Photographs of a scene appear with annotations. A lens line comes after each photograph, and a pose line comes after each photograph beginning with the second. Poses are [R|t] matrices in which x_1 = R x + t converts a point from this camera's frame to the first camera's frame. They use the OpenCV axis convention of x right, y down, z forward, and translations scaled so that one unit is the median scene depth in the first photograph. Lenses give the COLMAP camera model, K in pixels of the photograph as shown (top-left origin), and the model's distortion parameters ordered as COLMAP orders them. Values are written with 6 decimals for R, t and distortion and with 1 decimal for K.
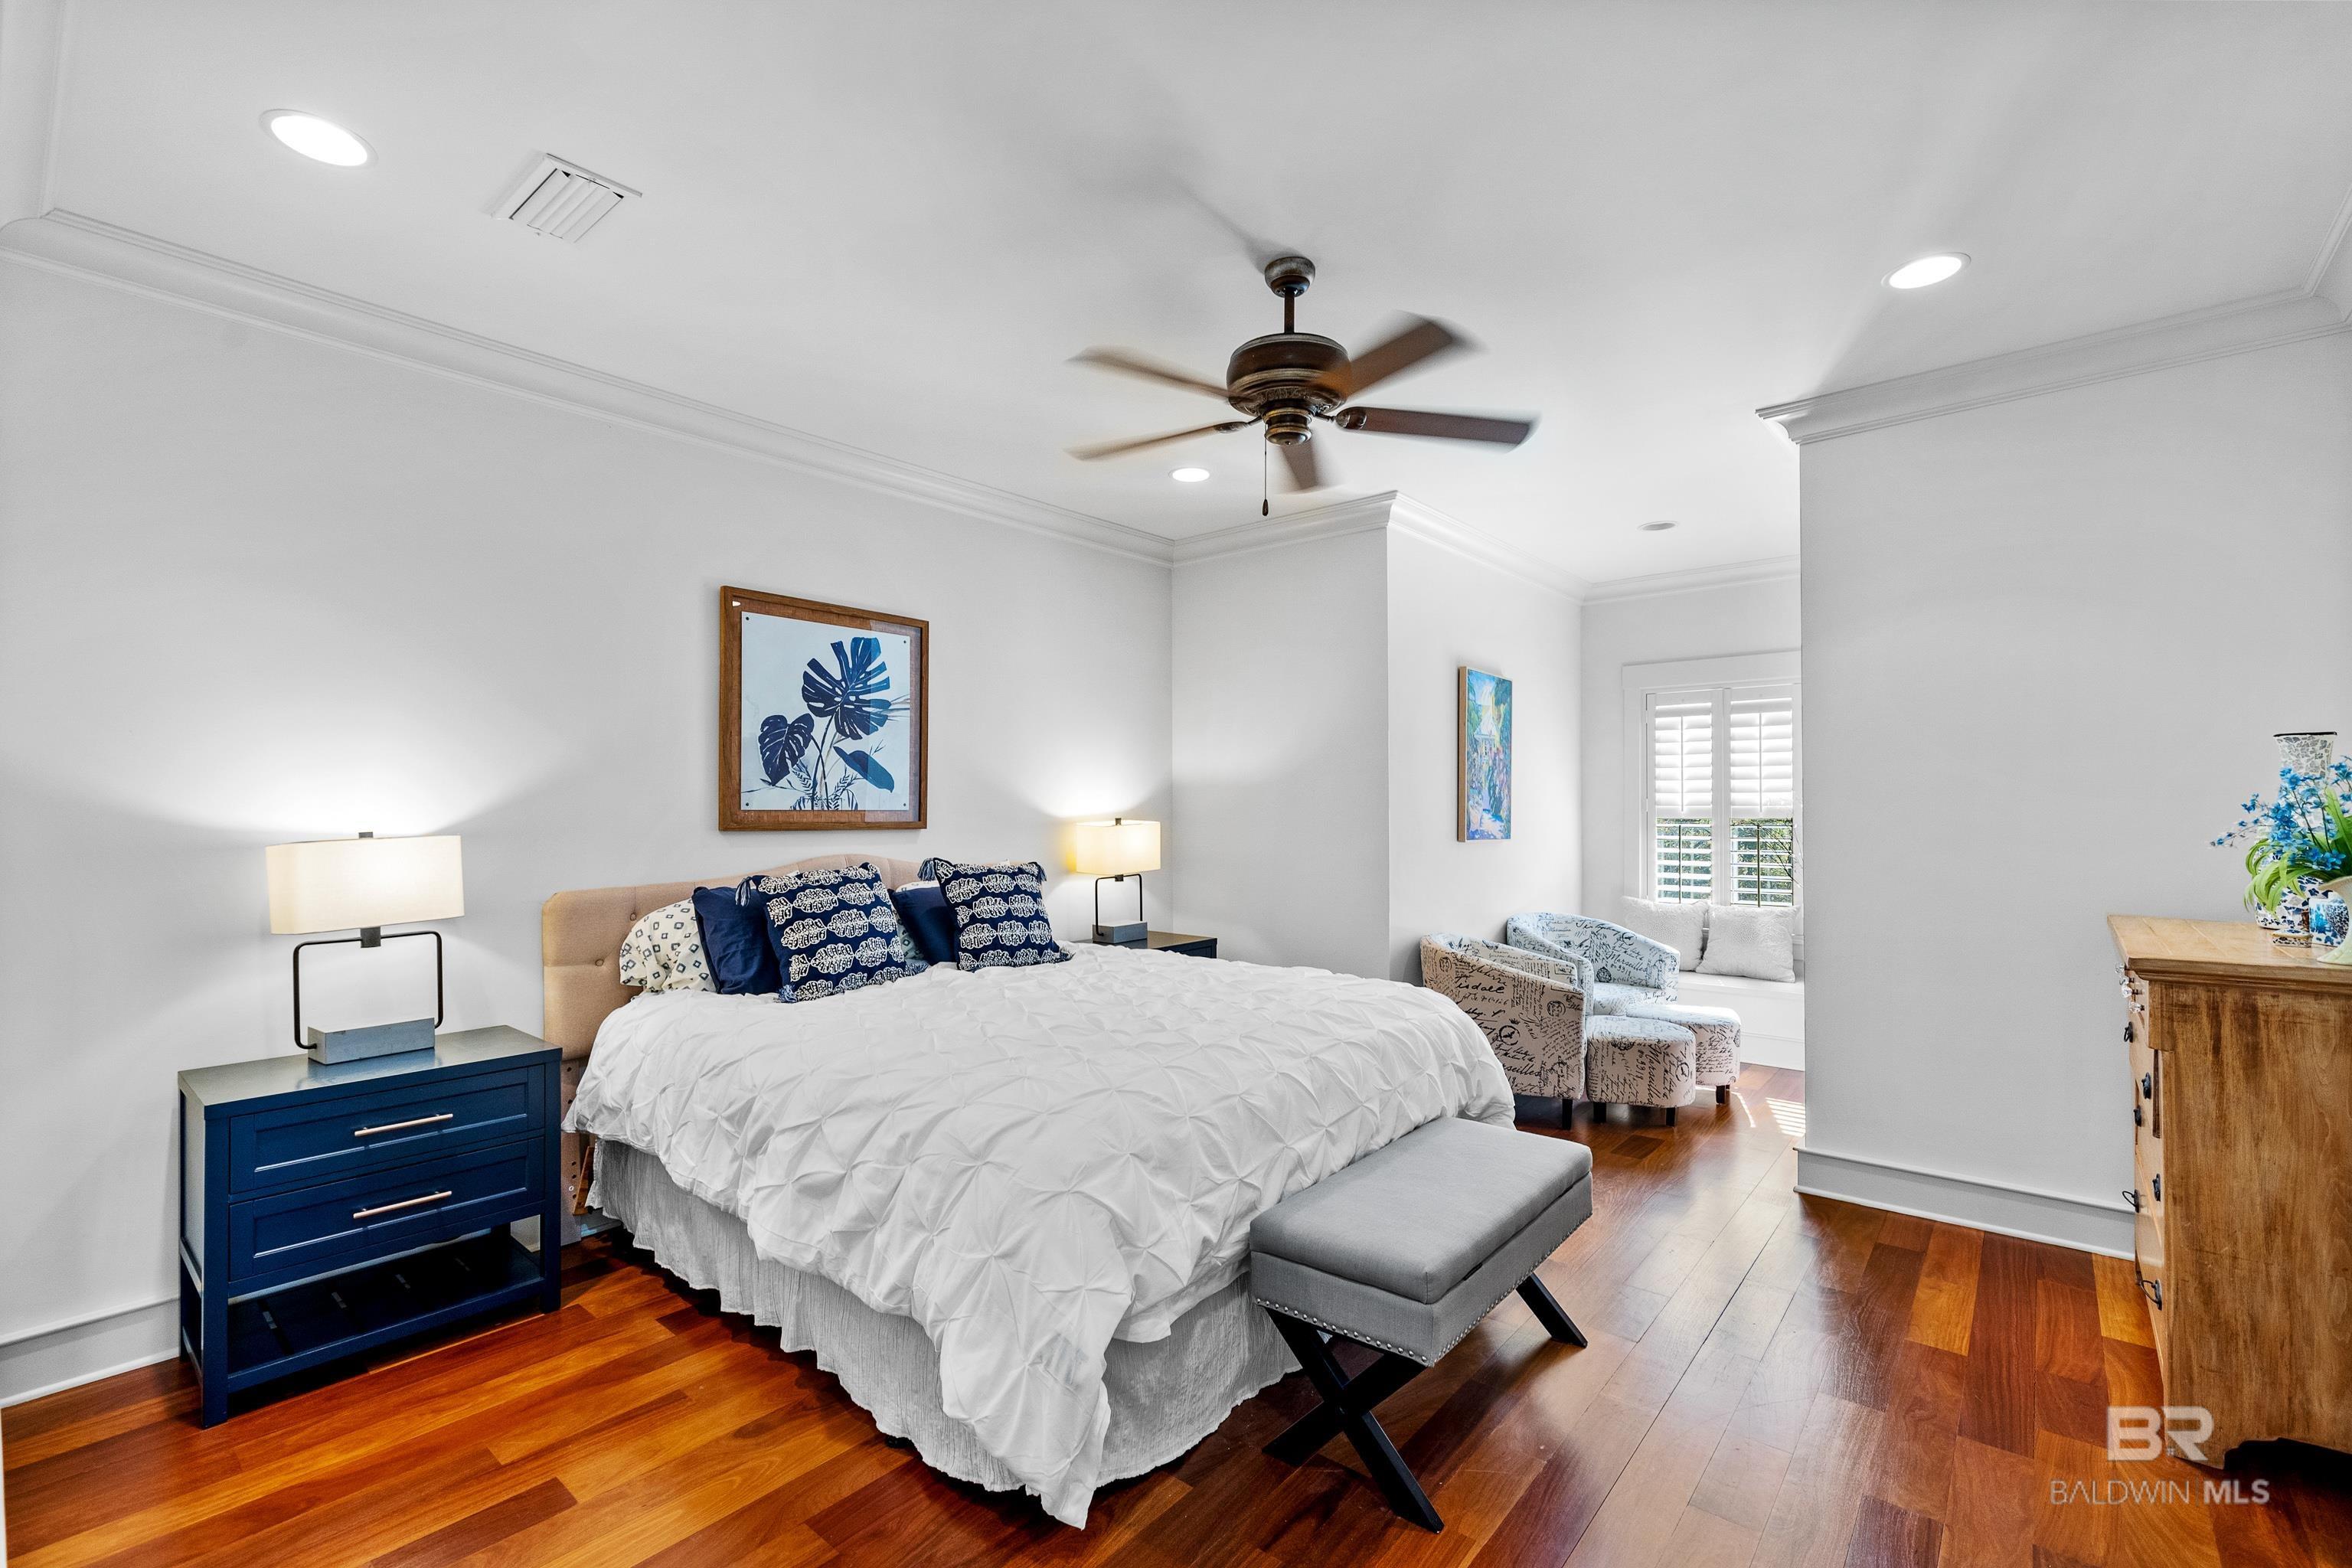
lens RADIAL K [[1022.1, 0, 1170.8], [0, 1022.1, 819.5], [0, 0, 1]] dist [0.001584, 0.000071]
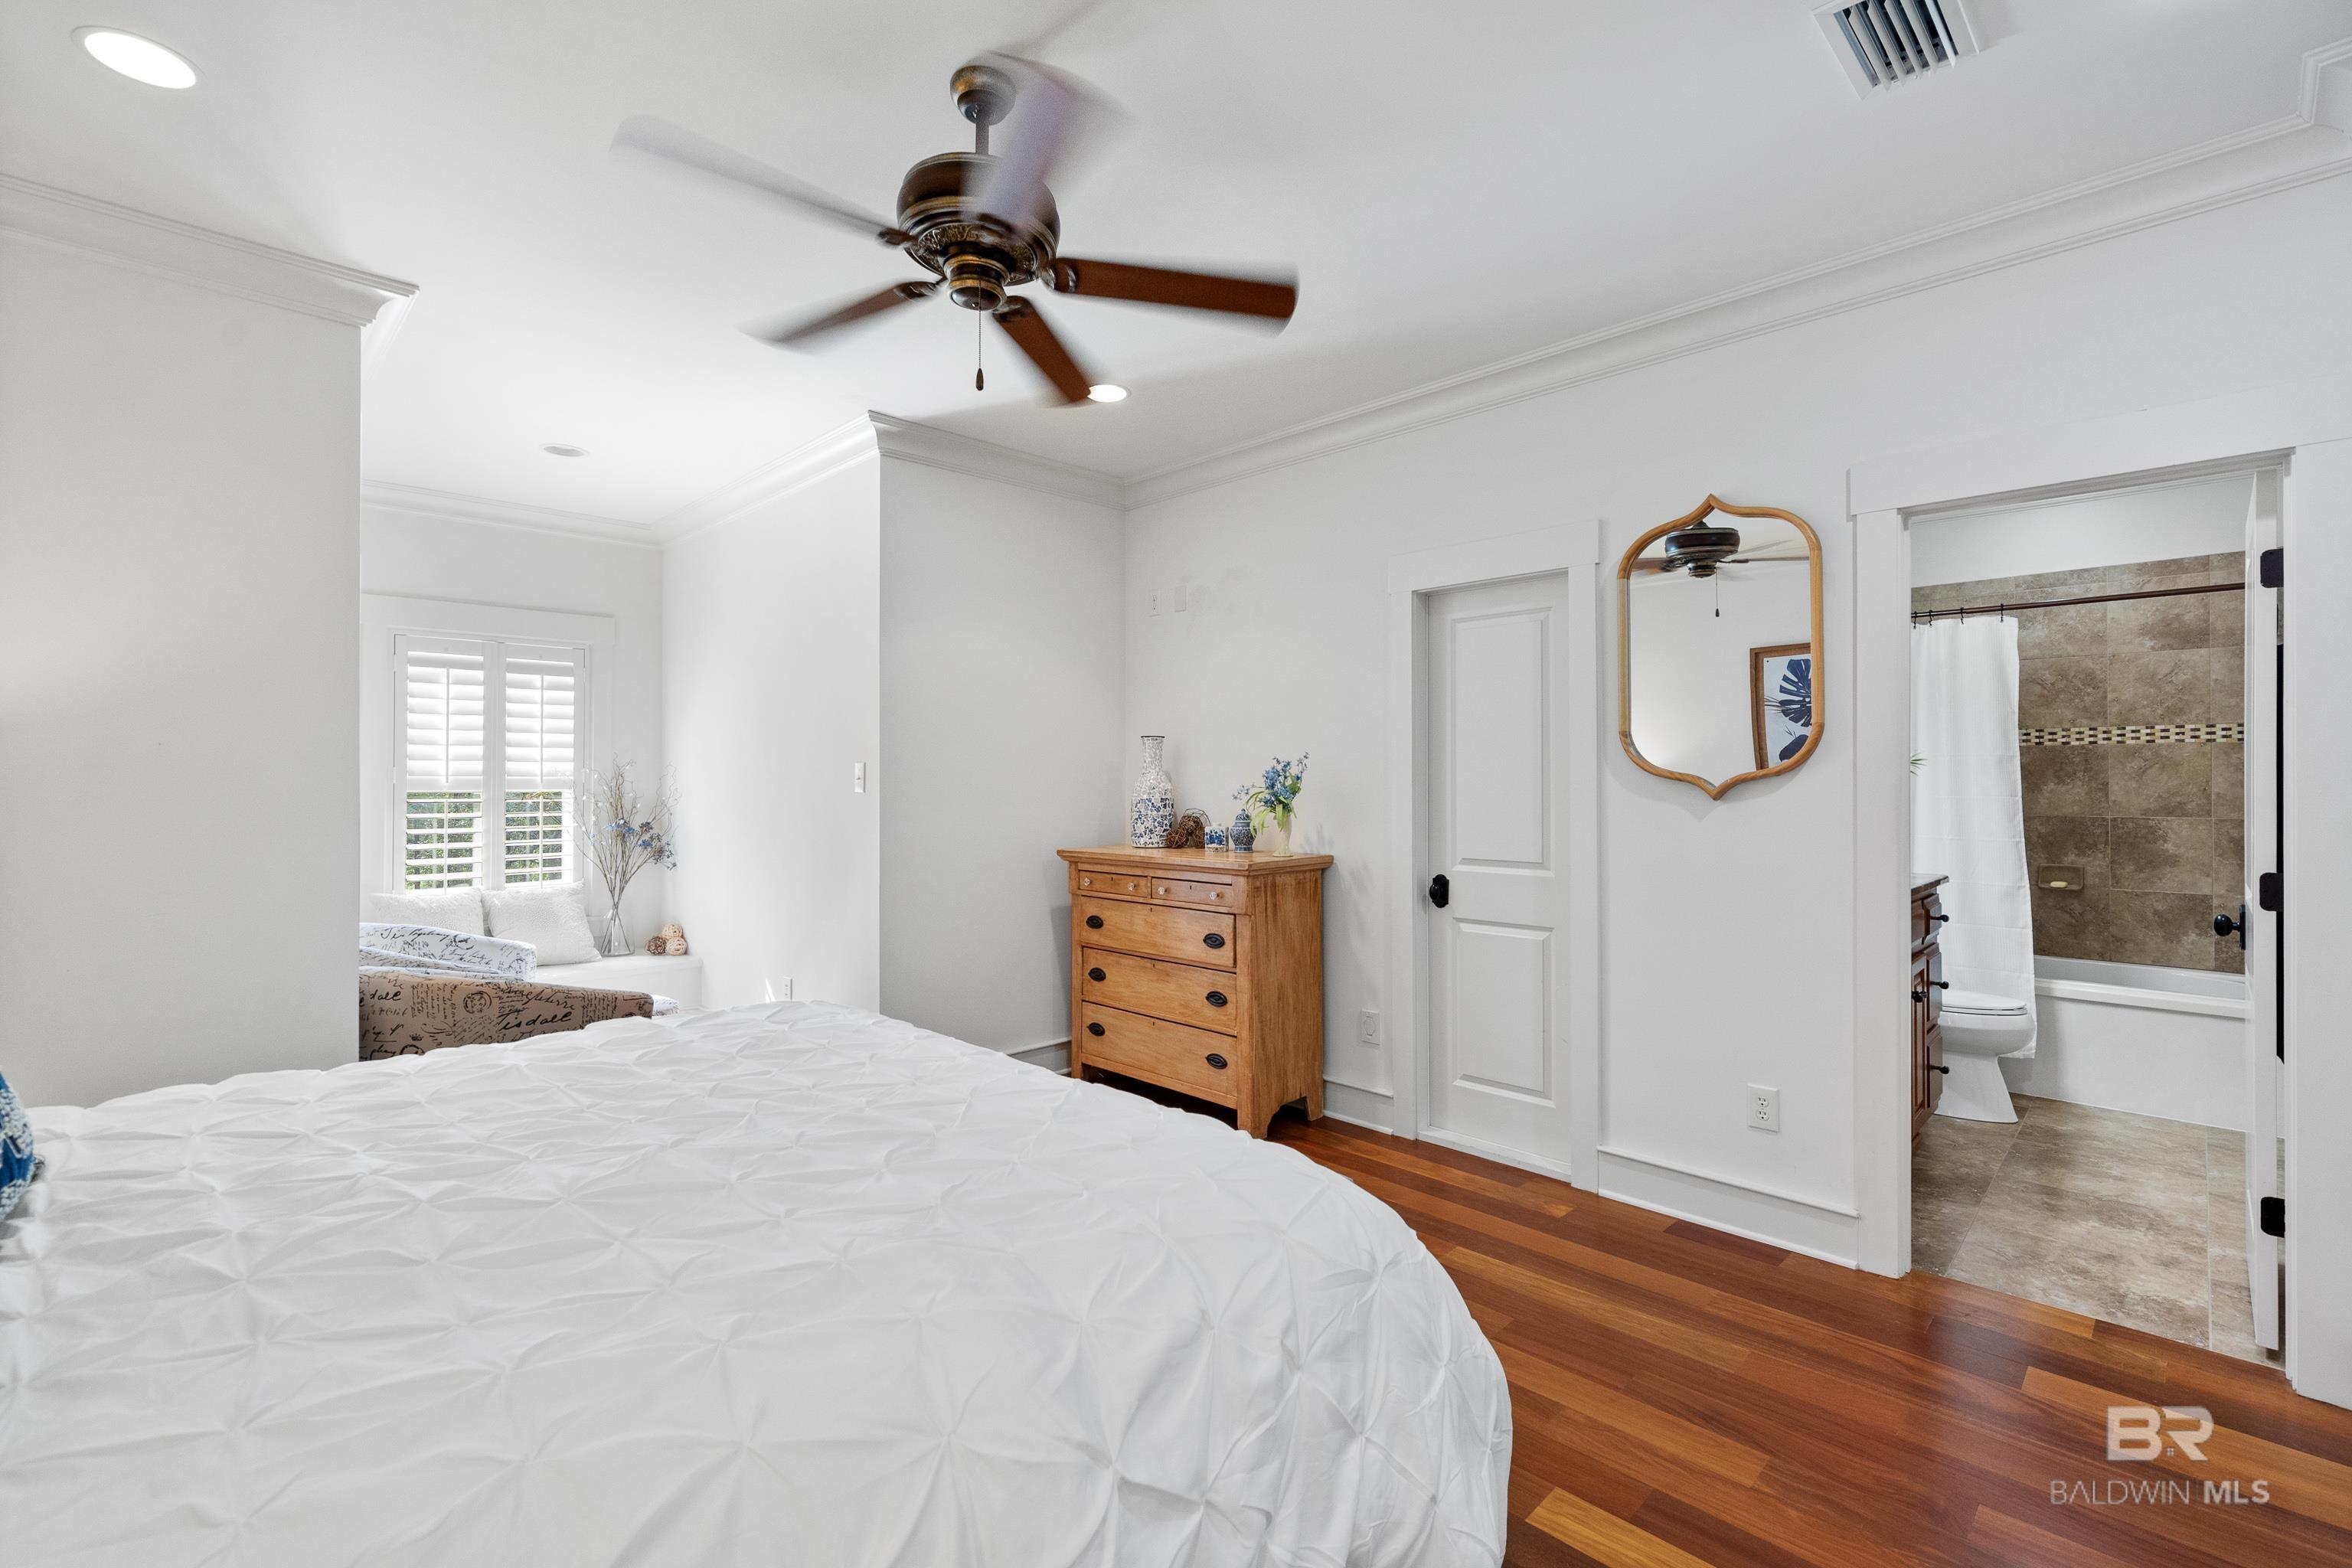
lens RADIAL K [[1044.5, 0, 1169.5], [0, 1044.5, 789.2], [0, 0, 1]] dist [0.001282, 0.000204]
pose [[0.083679, -0.006765, 0.996470, -0.328530], [0.011245, 0.999920, 0.005844, -0.001256], [-0.996429, 0.010716, 0.083748, 0.388490]]
